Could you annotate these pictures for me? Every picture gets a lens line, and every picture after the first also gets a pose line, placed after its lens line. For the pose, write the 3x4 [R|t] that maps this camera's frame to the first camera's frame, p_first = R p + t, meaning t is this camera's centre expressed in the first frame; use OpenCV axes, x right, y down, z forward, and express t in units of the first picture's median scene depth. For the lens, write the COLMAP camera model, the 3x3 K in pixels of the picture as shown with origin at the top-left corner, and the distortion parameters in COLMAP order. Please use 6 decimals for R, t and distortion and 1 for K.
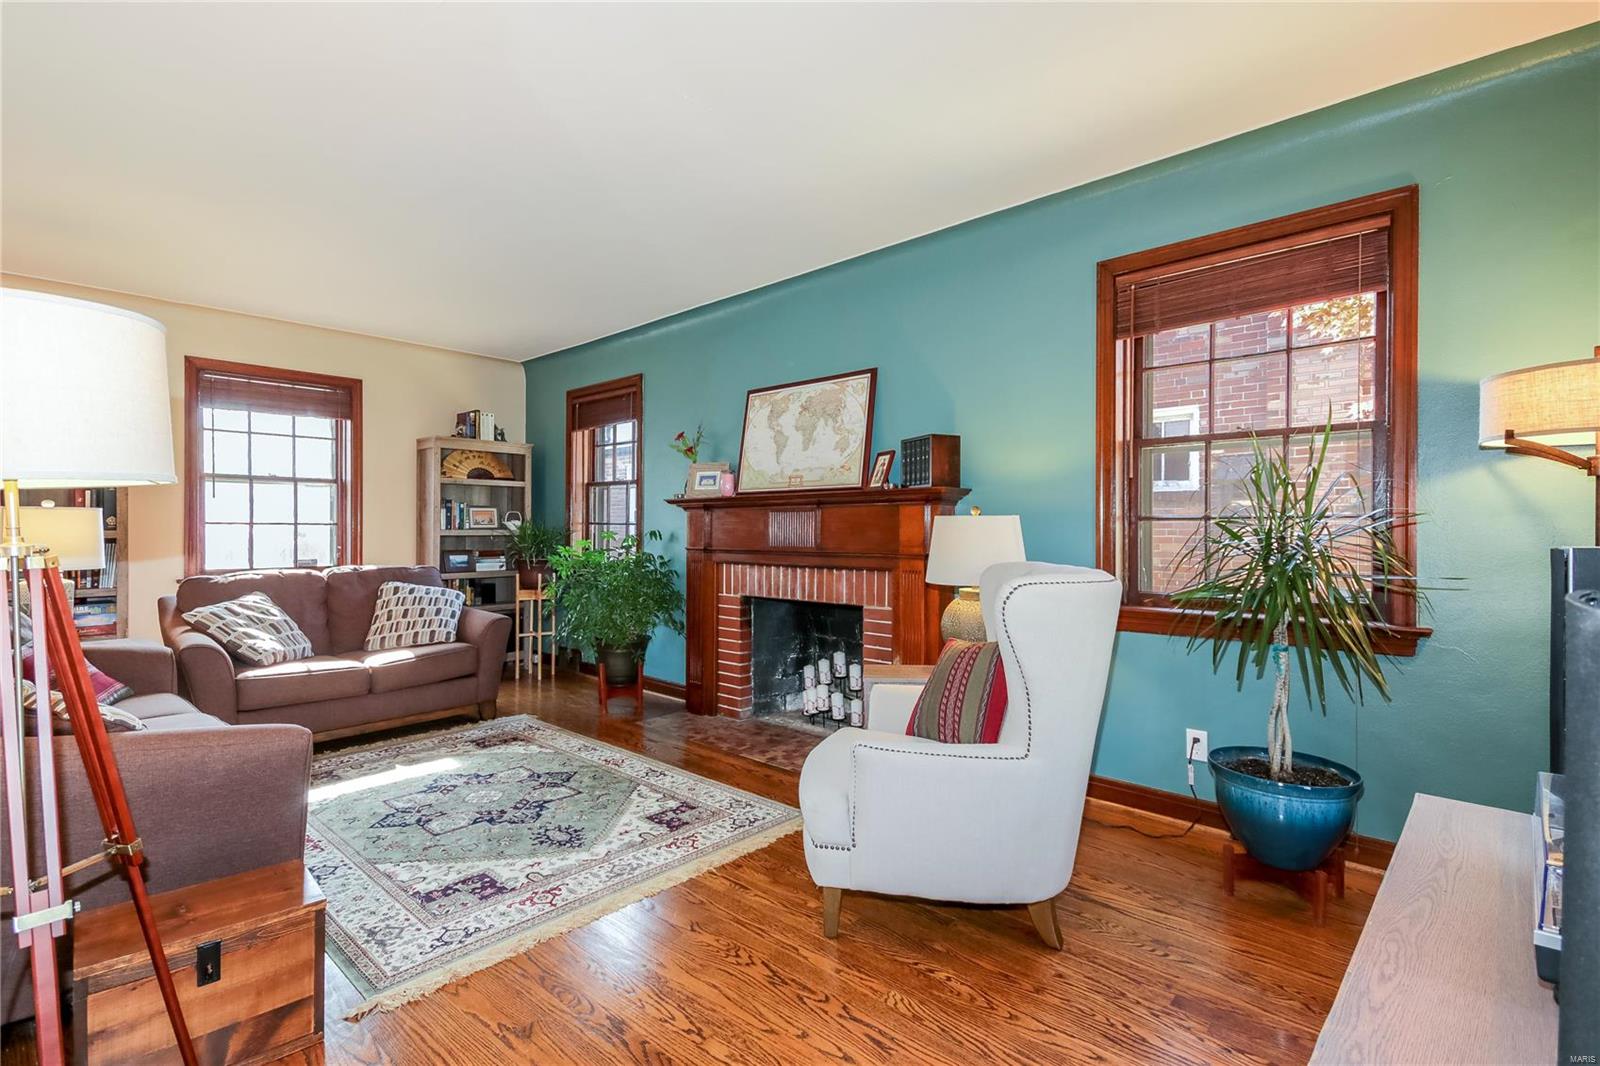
lens RADIAL K [[746.3, 0, 784.5], [0, 746.3, 528.5], [0, 0, 1]] dist [0.020011, -0.013243]
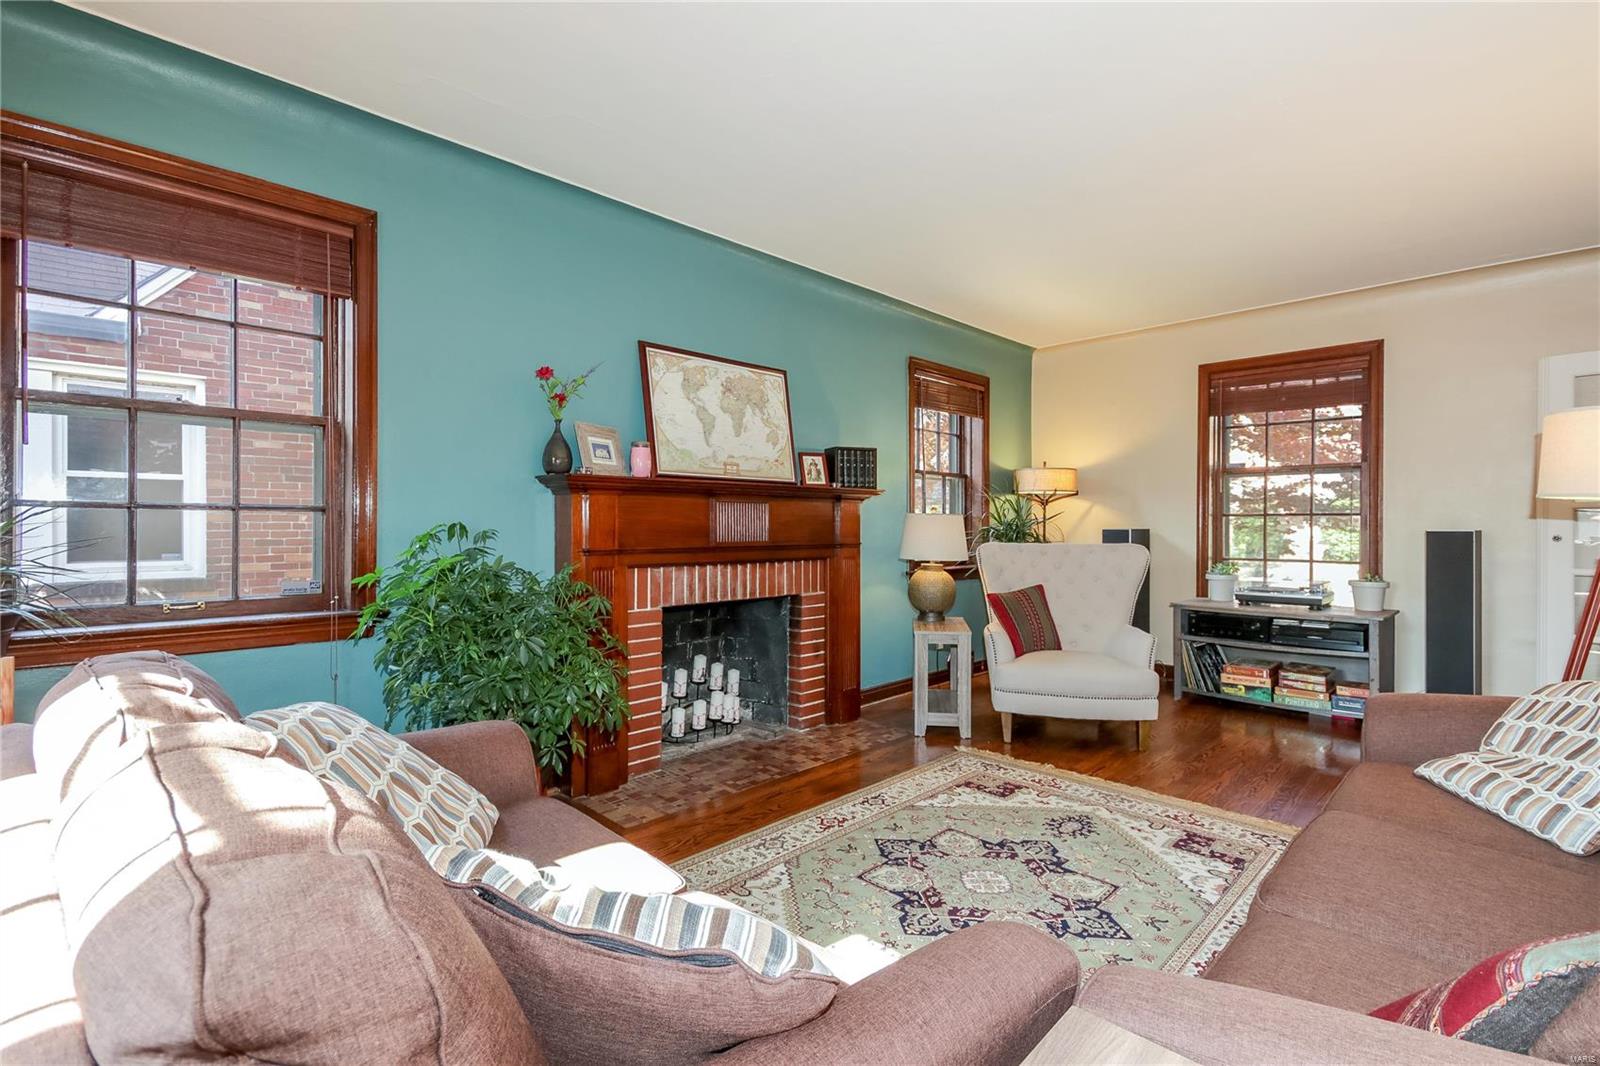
lens RADIAL K [[746.3, 0, 784.5], [0, 746.3, 528.5], [0, 0, 1]] dist [0.020011, -0.013243]
pose [[0.037209, -0.003975, 0.999300, -0.943549], [-0.001034, 0.999991, 0.004017, 0.005258], [-0.999307, -0.001183, 0.037205, 0.963880]]
